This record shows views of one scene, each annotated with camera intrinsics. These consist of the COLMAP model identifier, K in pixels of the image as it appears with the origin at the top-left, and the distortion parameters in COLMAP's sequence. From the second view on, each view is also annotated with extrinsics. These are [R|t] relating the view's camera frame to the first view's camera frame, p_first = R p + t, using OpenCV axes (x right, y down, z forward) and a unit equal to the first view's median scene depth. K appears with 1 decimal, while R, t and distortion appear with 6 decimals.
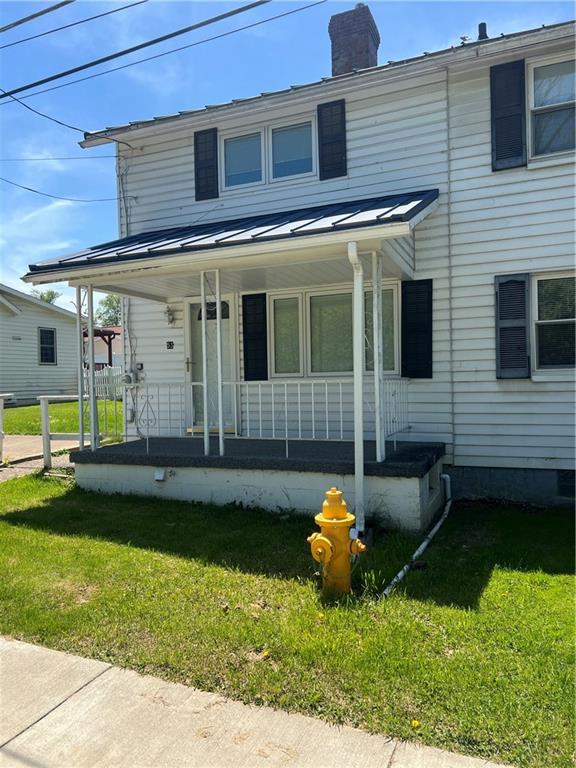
lens RADIAL K [[569.0, 0, 286.2], [0, 569.0, 379.1], [0, 0, 1]] dist [0.024676, -0.005927]
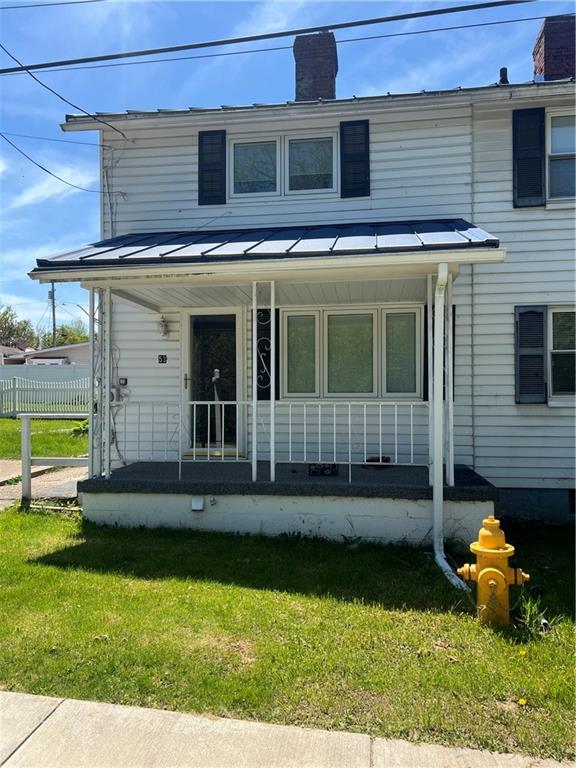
lens RADIAL K [[568.2, 0, 288.0], [0, 568.2, 384.0], [0, 0, 1]] dist [0.022073, -0.000671]
pose [[0.966051, 0.026694, 0.256967, -0.297694], [-0.020284, 0.999414, -0.027566, 0.001166], [-0.257552, 0.021418, 0.966027, 0.090164]]
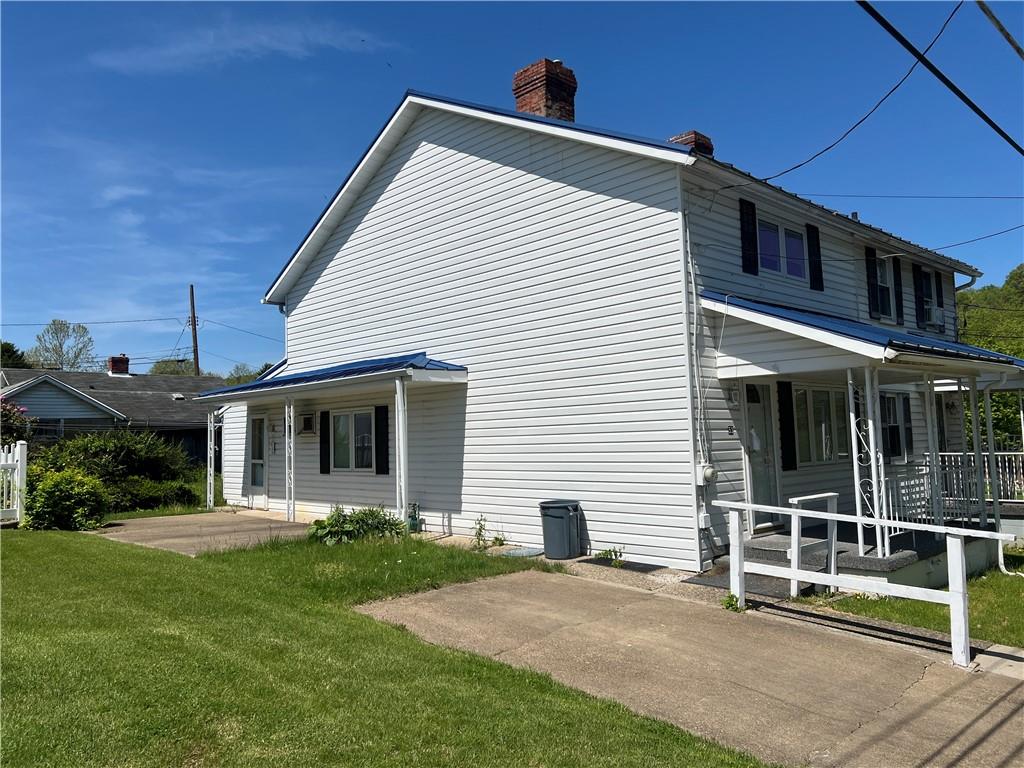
lens RADIAL K [[758.7, 0, 512.1], [0, 758.7, 359.3], [0, 0, 1]] dist [0.024676, -0.005927]
pose [[0.400855, 0.111314, 0.909354, -1.604611], [0.031582, 0.990322, -0.135147, -0.041987], [-0.915597, 0.082893, 0.393460, 1.050482]]
